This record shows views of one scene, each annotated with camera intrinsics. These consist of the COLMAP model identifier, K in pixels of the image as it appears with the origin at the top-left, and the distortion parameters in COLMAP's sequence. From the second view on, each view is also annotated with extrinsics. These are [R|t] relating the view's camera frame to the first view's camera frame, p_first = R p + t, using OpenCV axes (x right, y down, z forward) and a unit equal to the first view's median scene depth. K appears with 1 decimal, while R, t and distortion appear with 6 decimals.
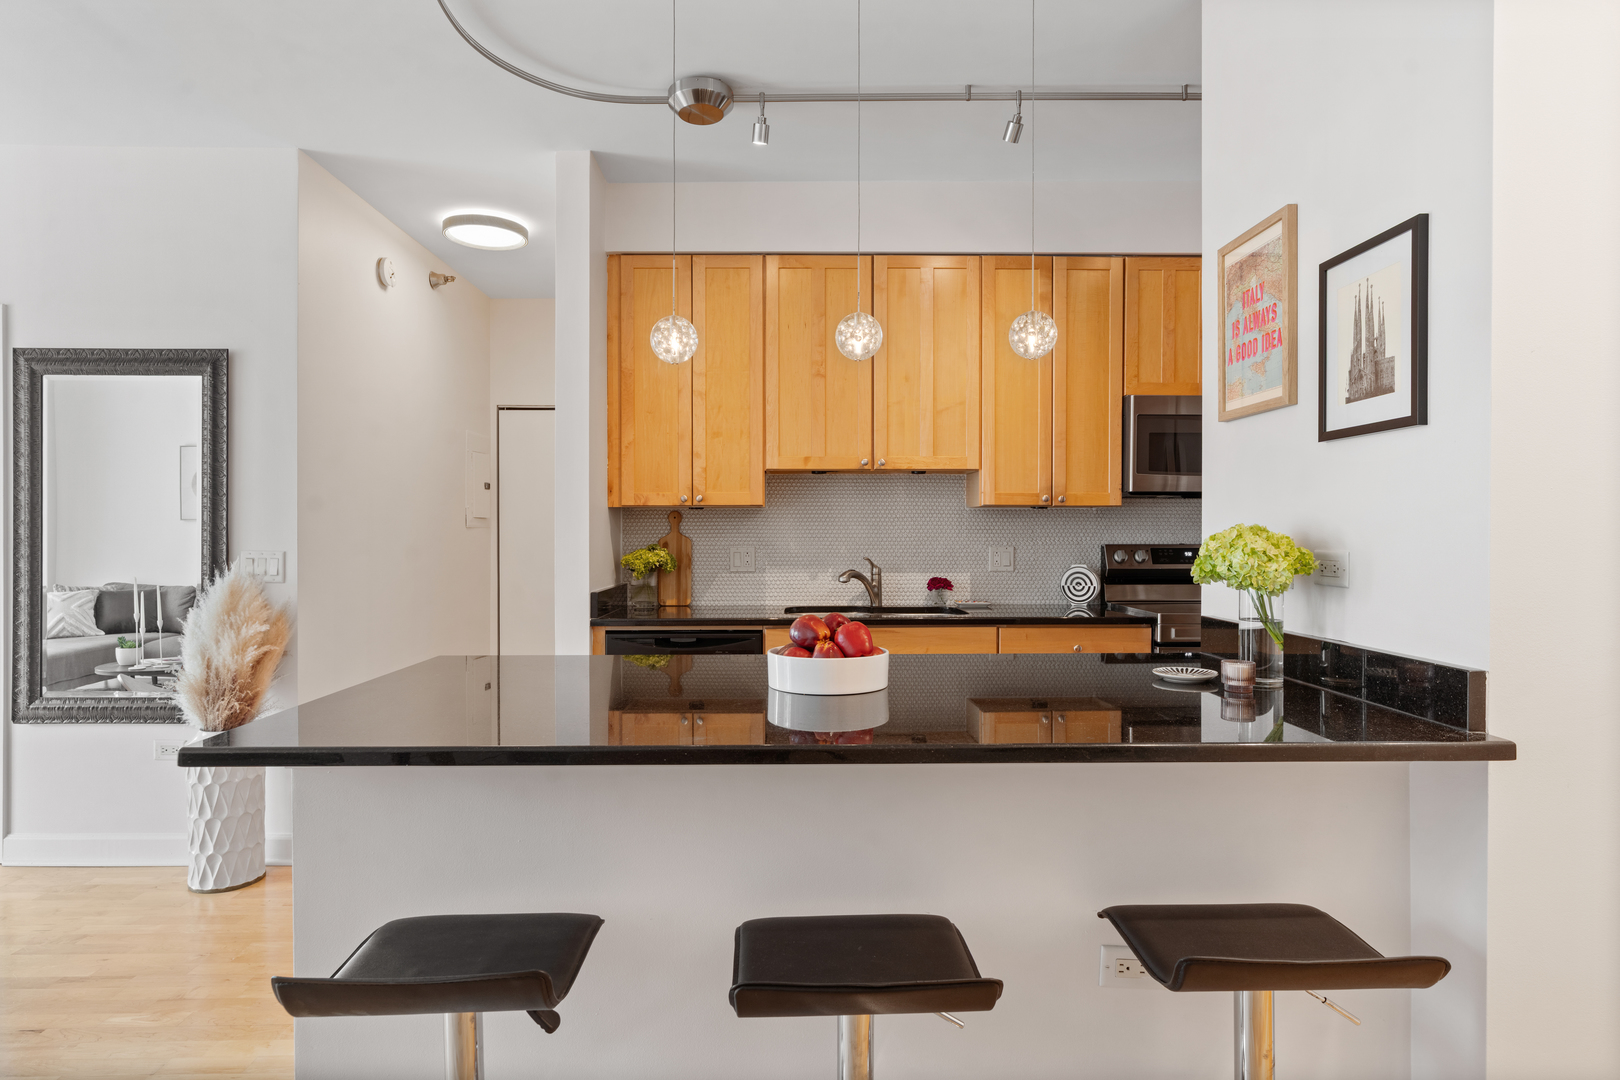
lens RADIAL K [[890.9, 0, 811.1], [0, 890.9, 535.9], [0, 0, 1]] dist [-0.009490, -0.001176]
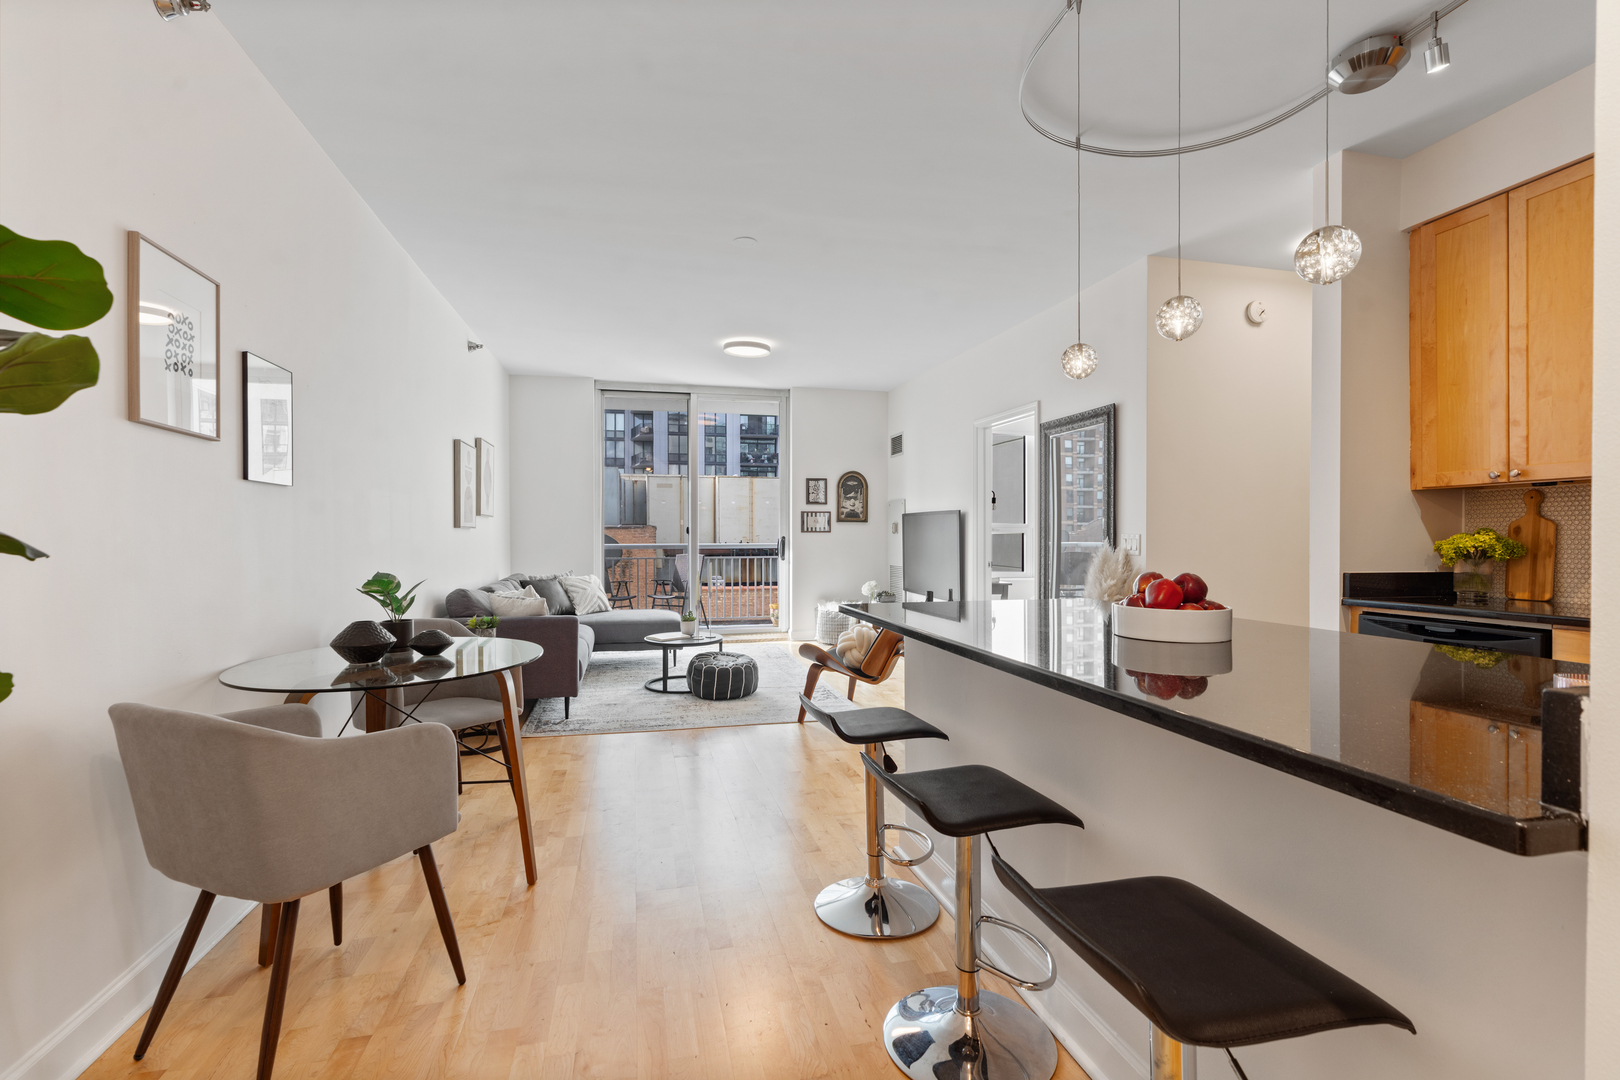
lens RADIAL K [[732.8, 0, 804.5], [0, 732.8, 535.9], [0, 0, 1]] dist [-0.008287, 0.001324]
pose [[0.202615, -0.003385, -0.979253, 0.418277], [-0.006753, 0.999965, -0.004853, 0.026321], [0.979235, 0.007596, 0.202585, 0.190949]]
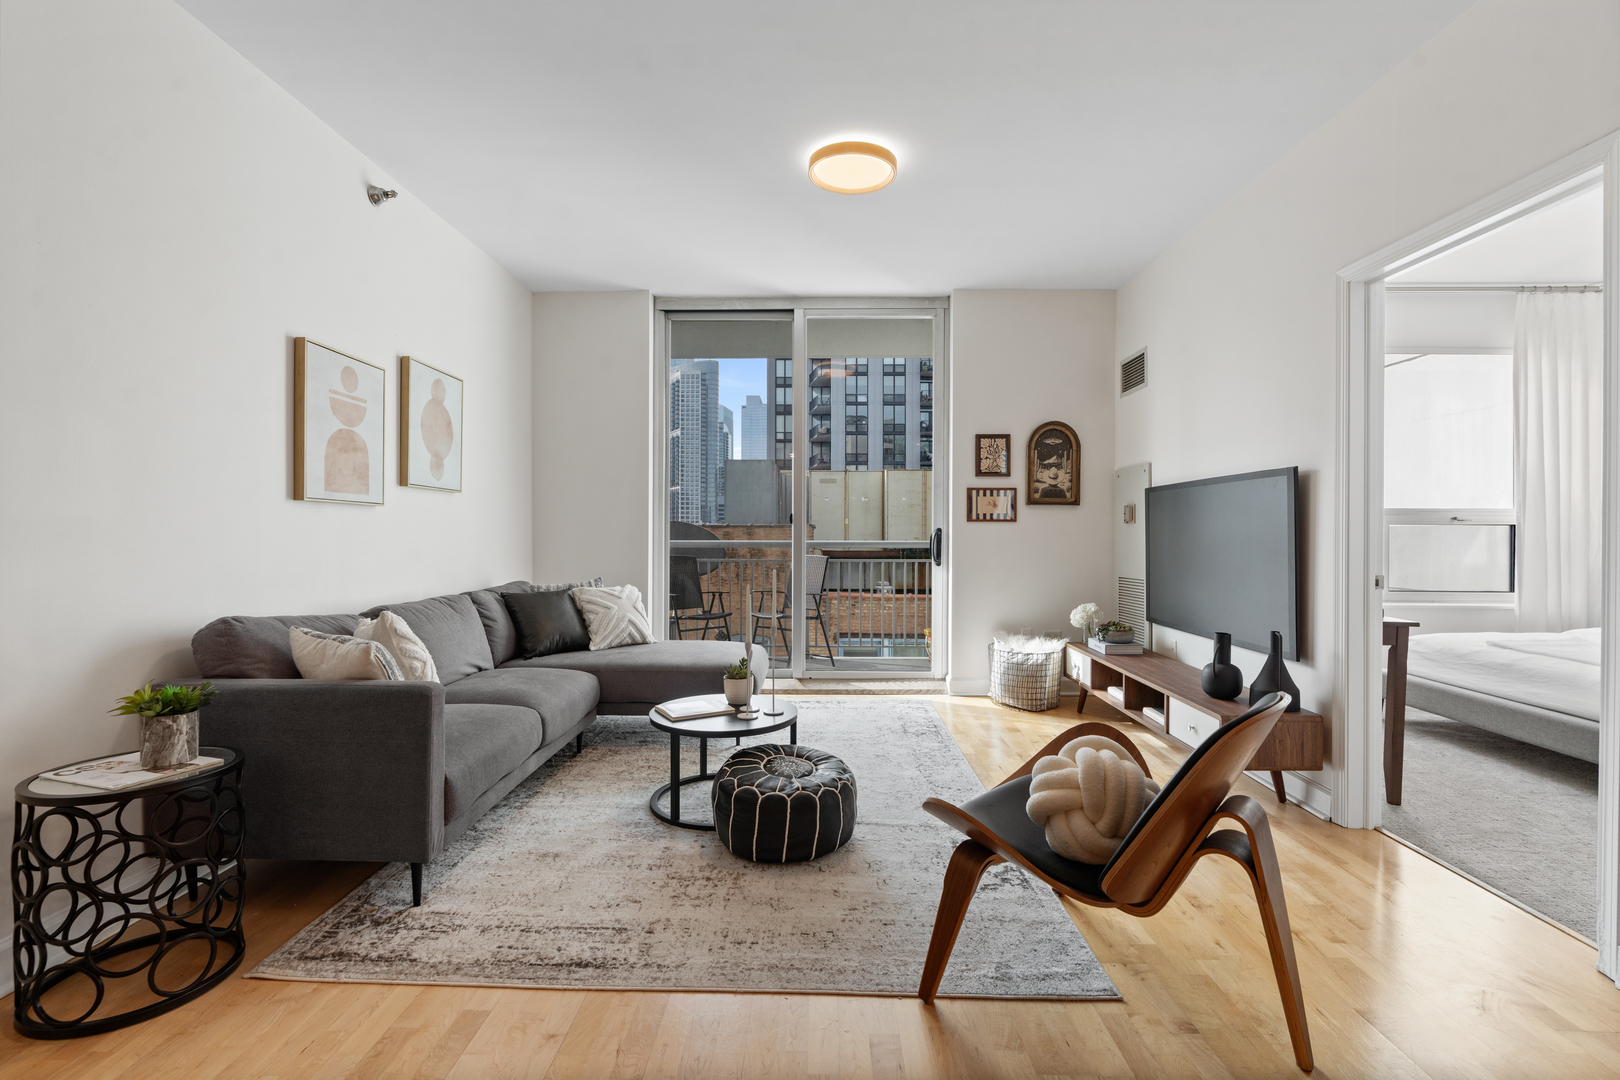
lens RADIAL K [[732.8, 0, 799.3], [0, 732.8, 536.1], [0, 0, 1]] dist [-0.008287, 0.001324]
pose [[-0.051865, -0.007354, -0.998627, -0.300369], [-0.011764, 0.999908, -0.006752, 0.043910], [0.998585, 0.011398, -0.051947, 0.371569]]
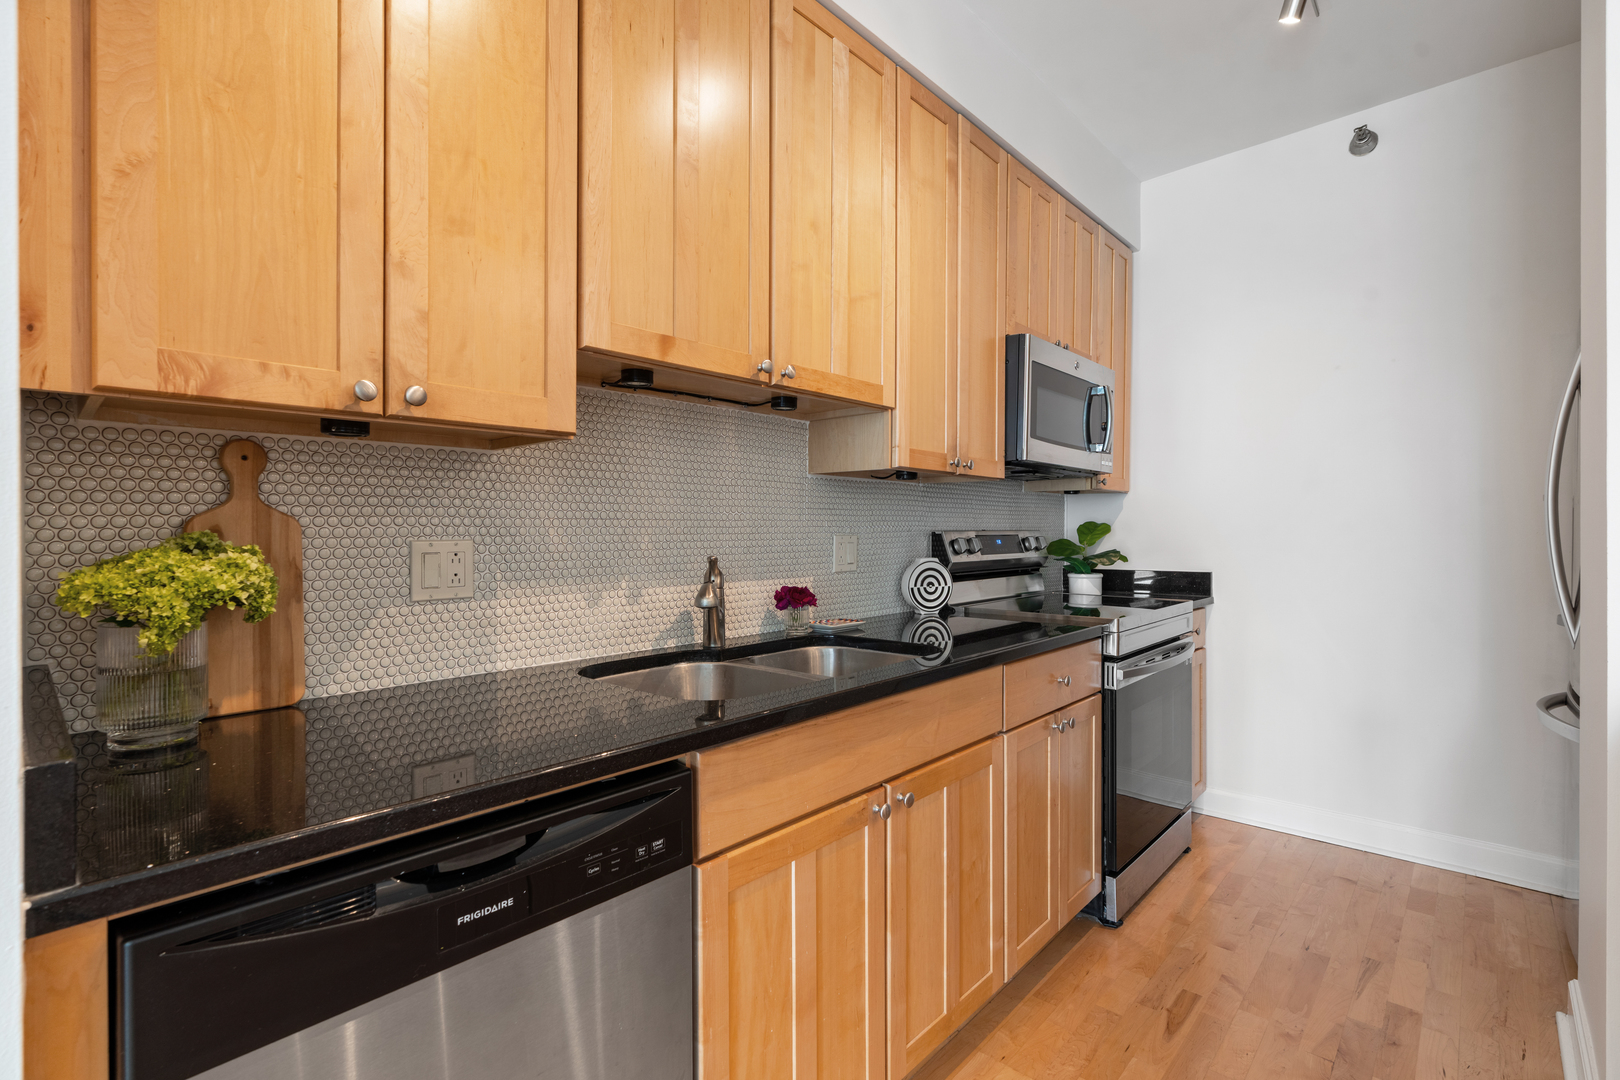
lens RADIAL K [[732.8, 0, 808.9], [0, 732.8, 530.0], [0, 0, 1]] dist [-0.008287, 0.001324]
pose [[0.693579, -0.001230, 0.720379, -0.220961], [0.005756, 0.999976, -0.003834, 0.011244], [-0.720357, 0.006805, 0.693570, 0.695801]]
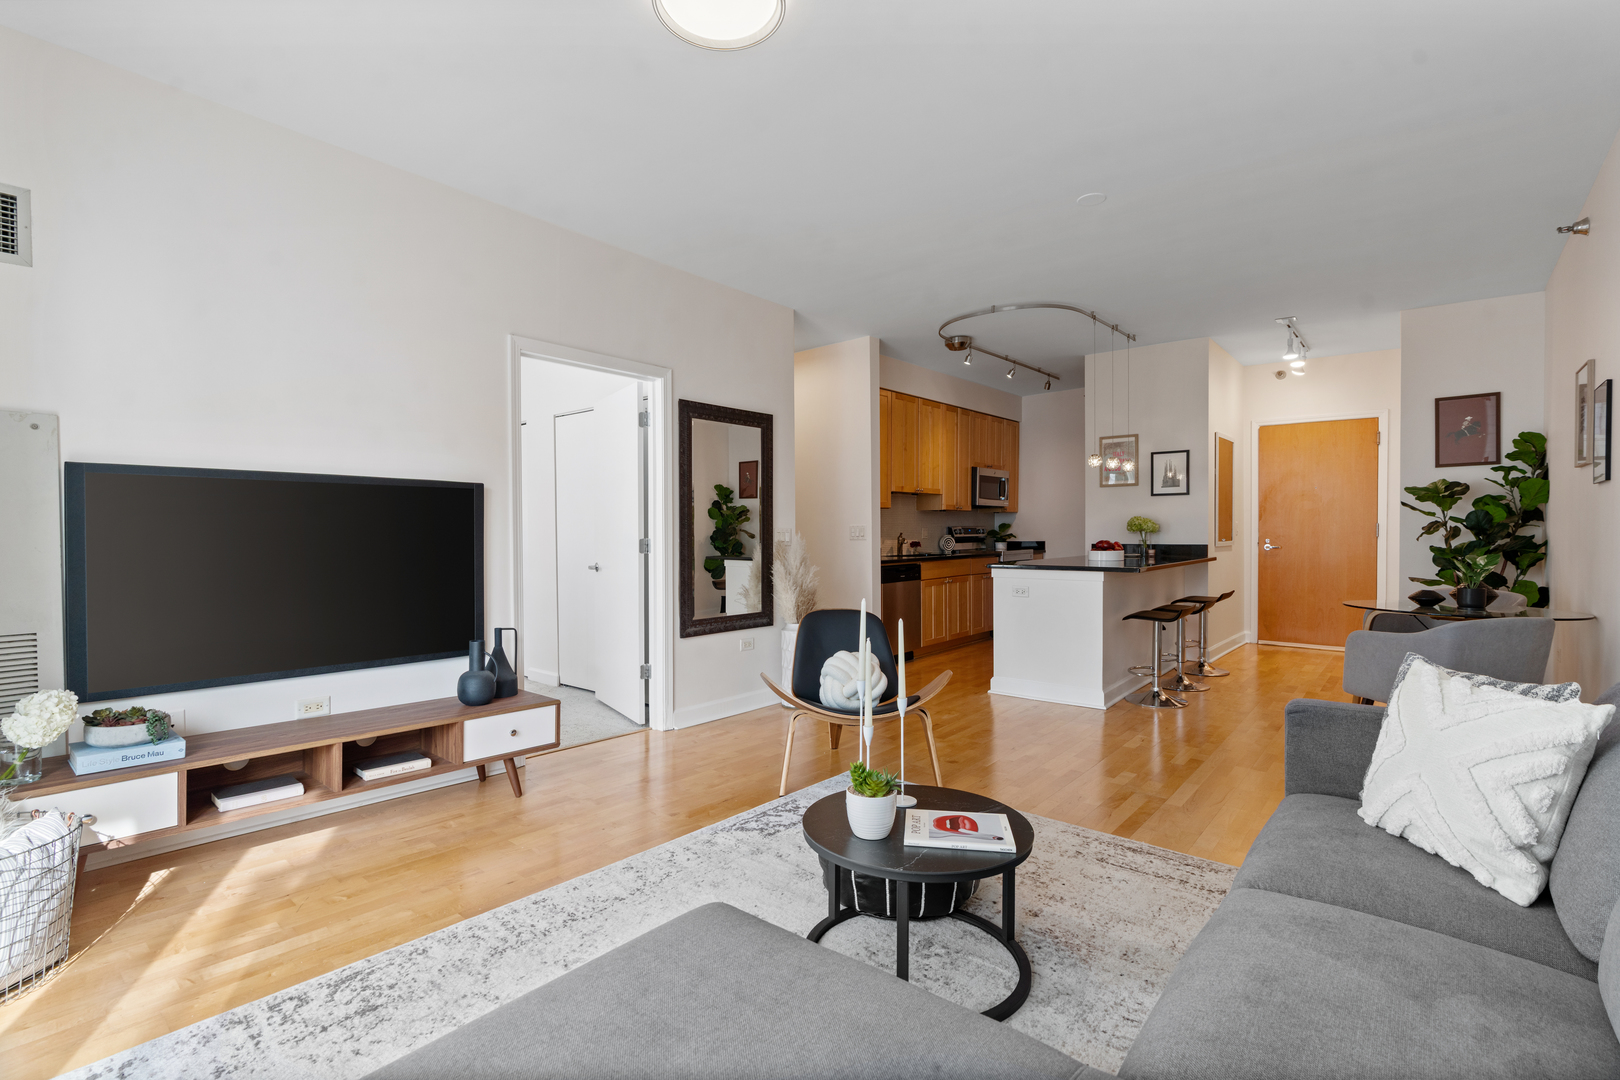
lens RADIAL K [[732.8, 0, 812.5], [0, 732.8, 542.3], [0, 0, 1]] dist [-0.008287, 0.001324]
pose [[0.663150, -0.016906, 0.748296, -1.509626], [0.010413, 0.999857, 0.013362, 0.023122], [-0.748414, -0.001069, 0.663231, -0.031947]]
